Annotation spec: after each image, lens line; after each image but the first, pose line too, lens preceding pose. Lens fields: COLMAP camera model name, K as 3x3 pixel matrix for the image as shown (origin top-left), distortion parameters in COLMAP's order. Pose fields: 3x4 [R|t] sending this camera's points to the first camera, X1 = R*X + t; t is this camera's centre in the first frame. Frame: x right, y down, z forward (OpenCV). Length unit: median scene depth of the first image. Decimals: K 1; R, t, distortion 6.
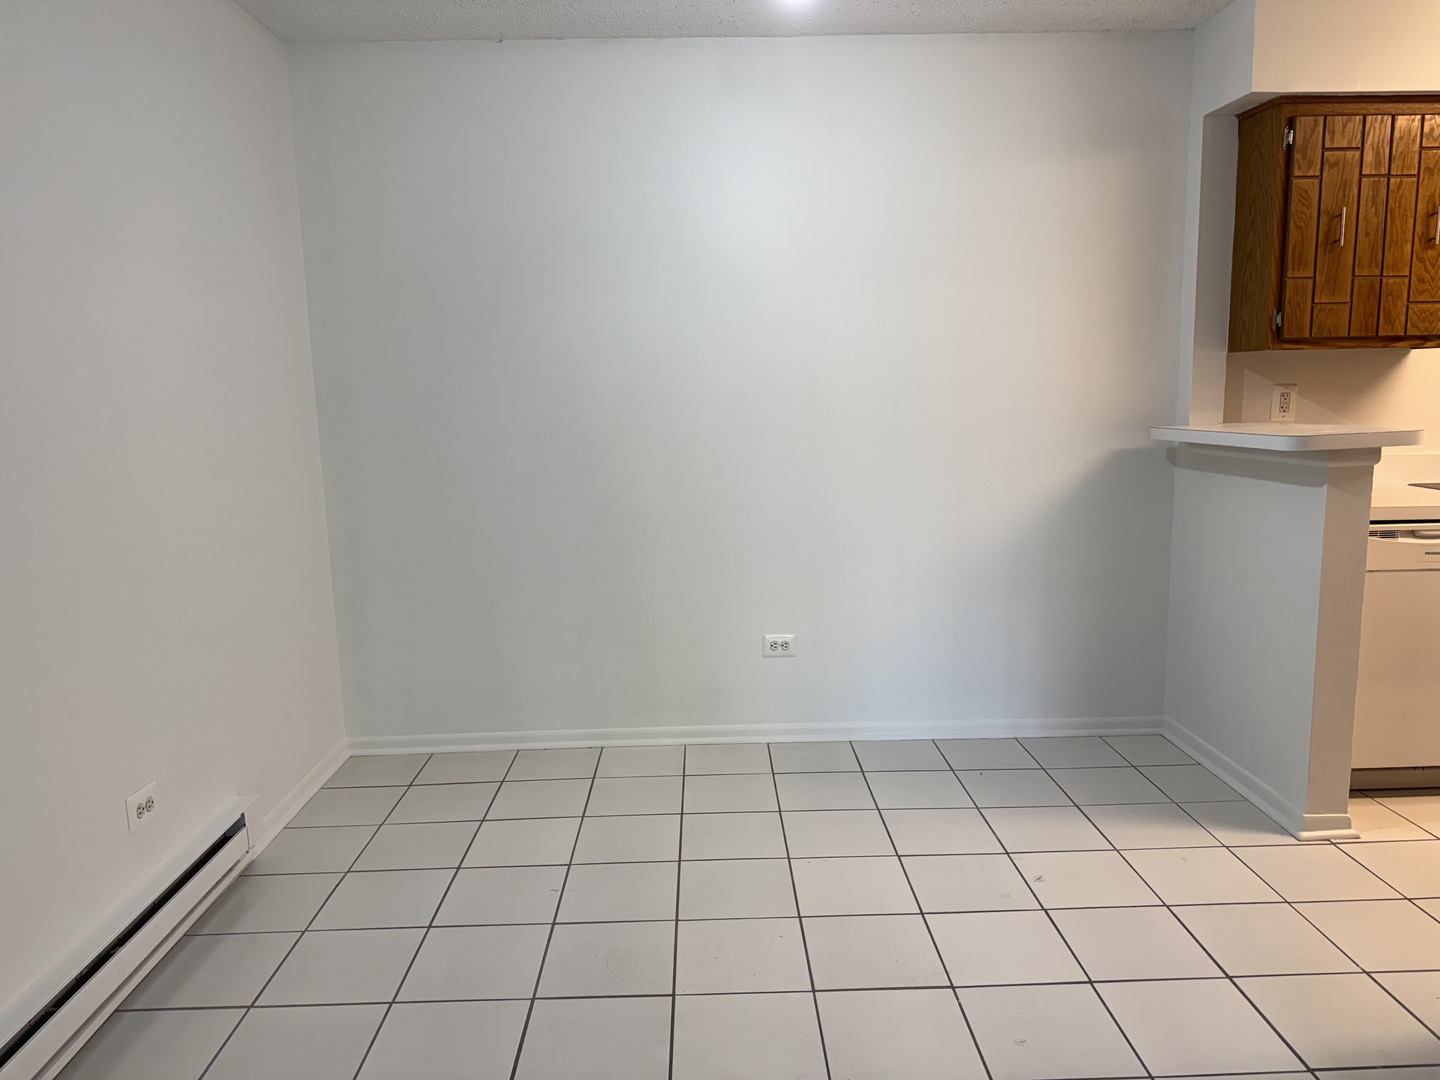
lens RADIAL K [[1021.8, 0, 730.7], [0, 1021.8, 553.2], [0, 0, 1]] dist [-0.007255, 0.012522]
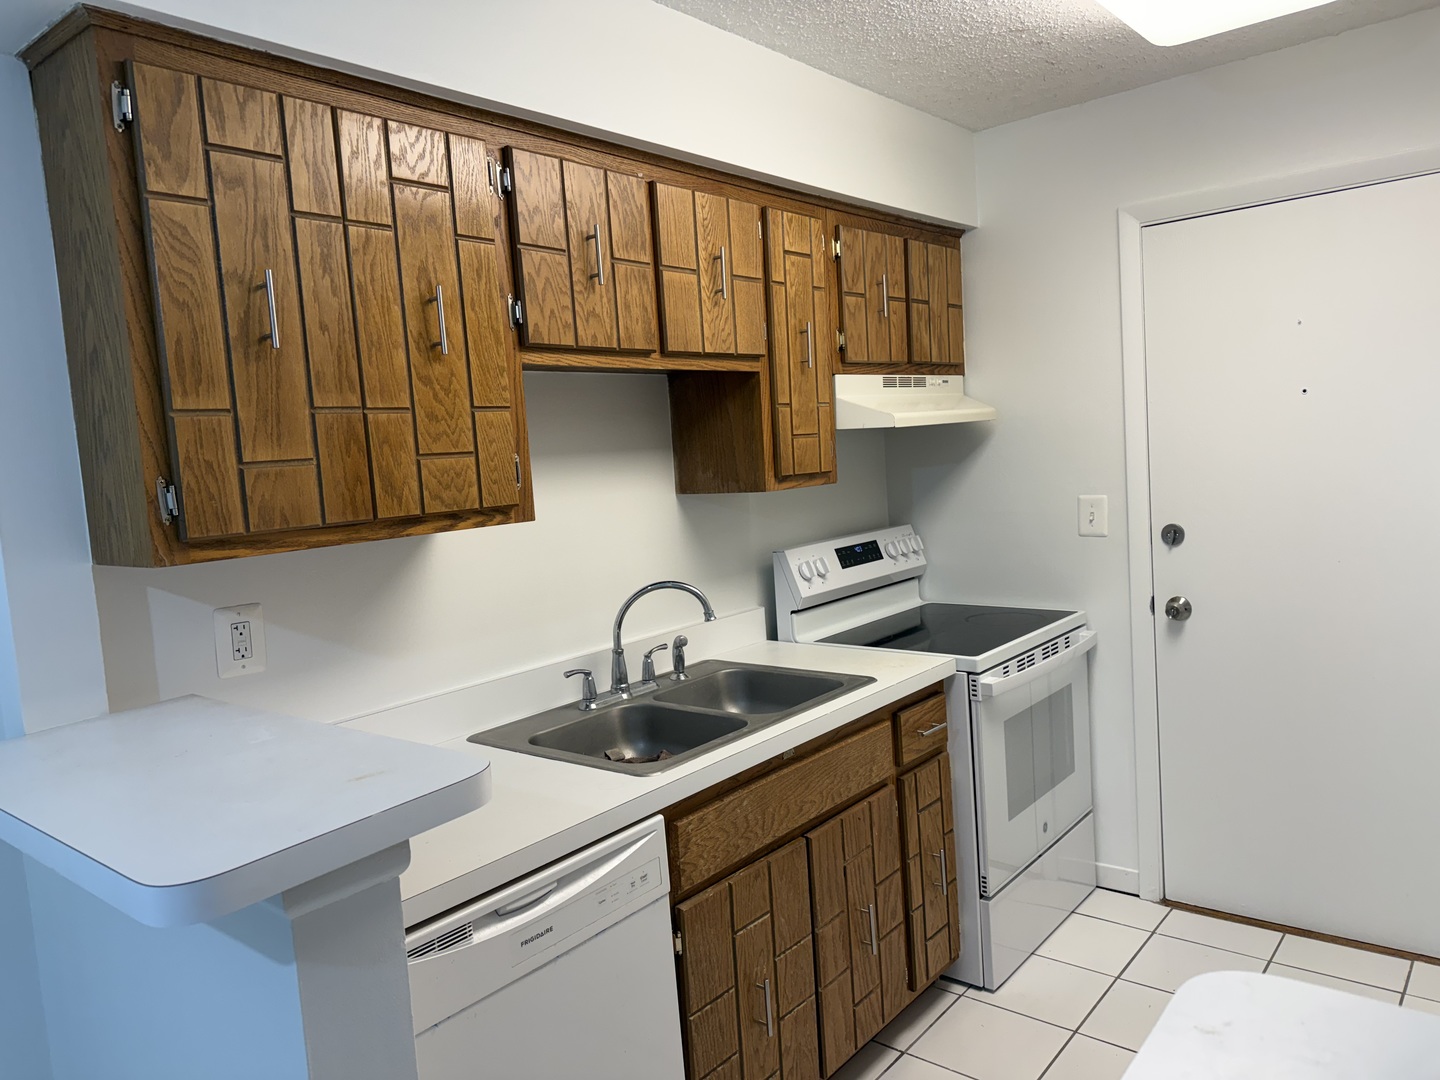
lens RADIAL K [[1021.8, 0, 727.5], [0, 1021.8, 540.4], [0, 0, 1]] dist [-0.007255, 0.012522]
pose [[0.659514, -0.088812, 0.746428, 0.365478], [0.169891, 0.984913, -0.032921, -0.156763], [-0.732243, 0.148523, 0.664652, 0.528835]]
